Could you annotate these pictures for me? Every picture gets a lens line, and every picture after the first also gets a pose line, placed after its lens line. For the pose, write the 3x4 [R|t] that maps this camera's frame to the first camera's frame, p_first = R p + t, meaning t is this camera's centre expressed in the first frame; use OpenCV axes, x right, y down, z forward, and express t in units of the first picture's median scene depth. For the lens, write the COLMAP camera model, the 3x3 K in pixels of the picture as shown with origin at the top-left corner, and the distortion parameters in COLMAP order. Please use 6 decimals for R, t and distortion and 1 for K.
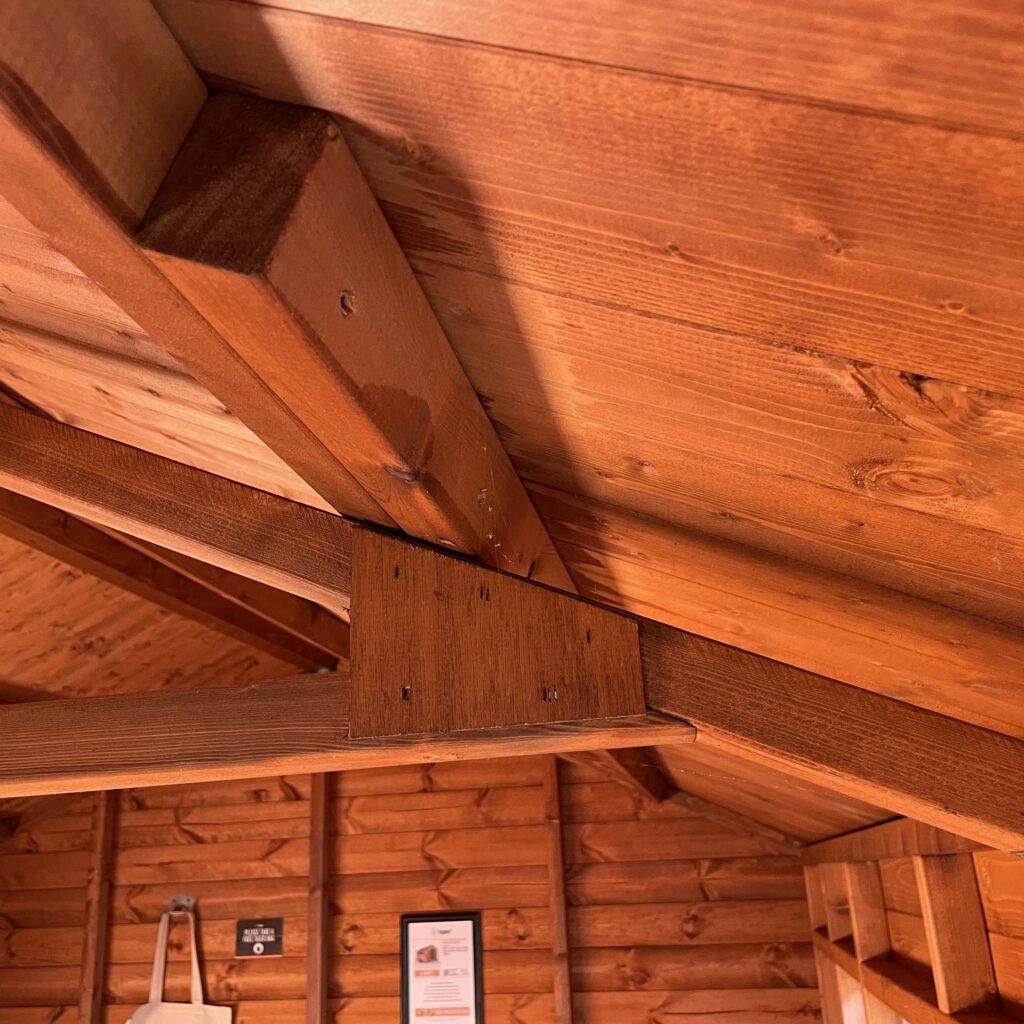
lens RADIAL K [[1029.5, 0, 502.1], [0, 1029.5, 510.8], [0, 0, 1]] dist [0.096733, -0.136383]
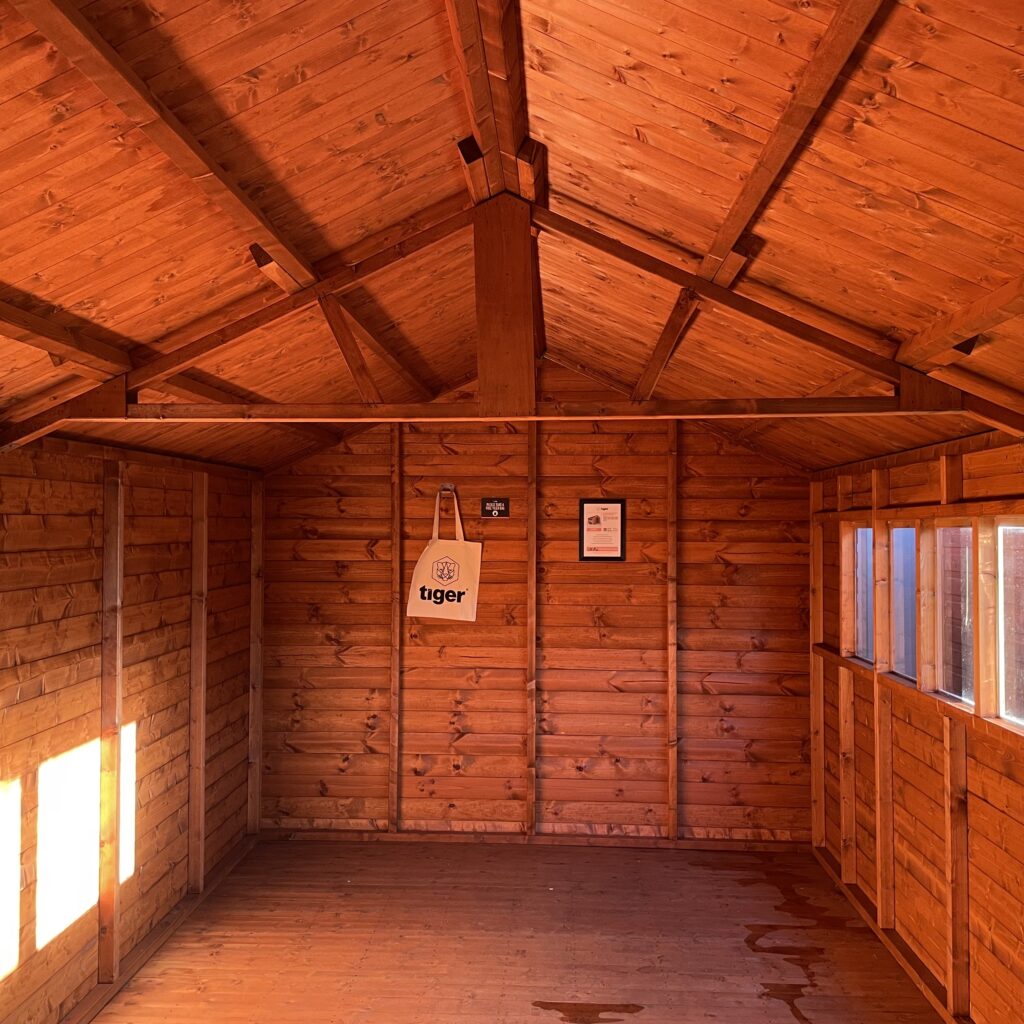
lens RADIAL K [[1029.5, 0, 502.1], [0, 1029.5, 510.8], [0, 0, 1]] dist [0.096733, -0.136383]
pose [[0.991333, 0.042863, 0.124186, -0.446077], [-0.082554, 0.938579, 0.335045, -0.169007], [-0.102197, -0.342393, 0.933982, -0.628534]]
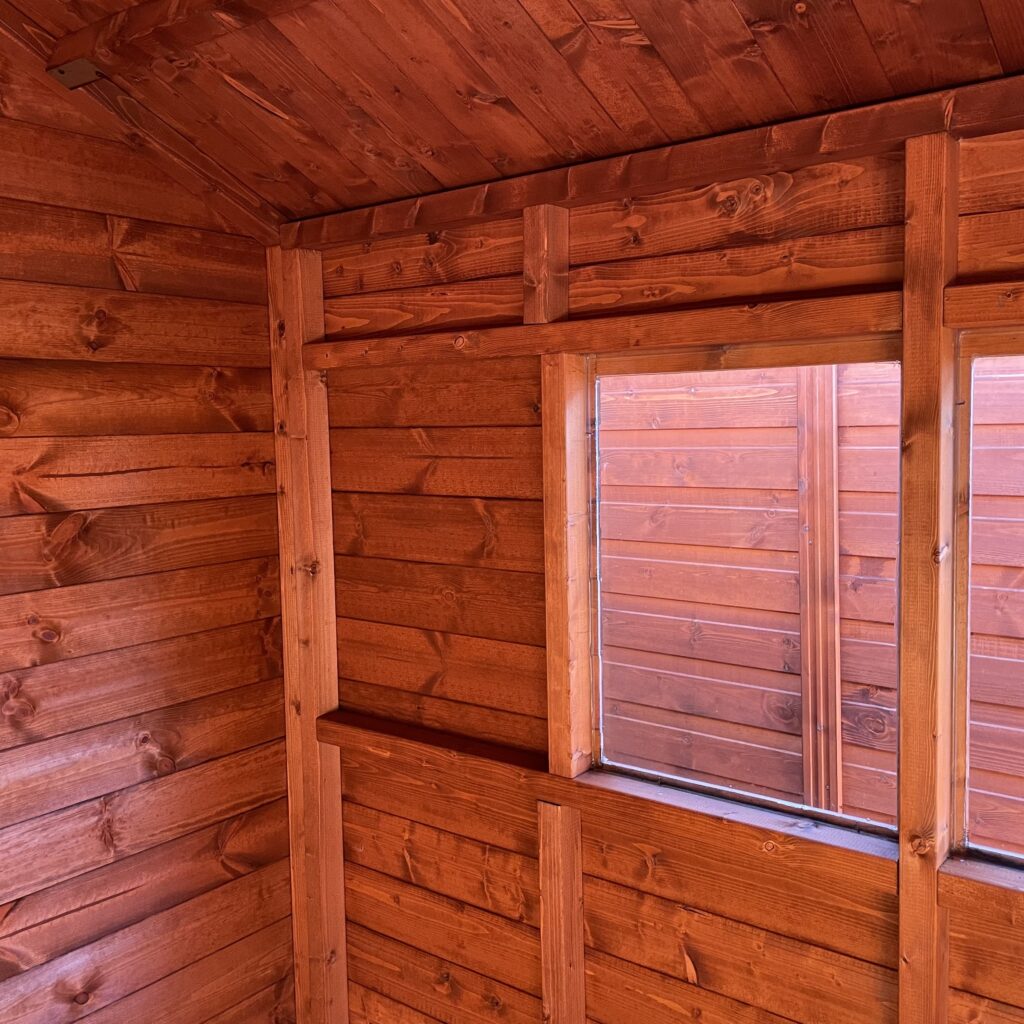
lens RADIAL K [[1029.5, 0, 502.1], [0, 1029.5, 510.8], [0, 0, 1]] dist [0.096733, -0.136383]
pose [[0.464679, -0.054676, 0.883790, -0.194652], [-0.314840, 0.922668, 0.222618, 0.285986], [-0.827616, -0.381698, 0.411531, 0.544281]]
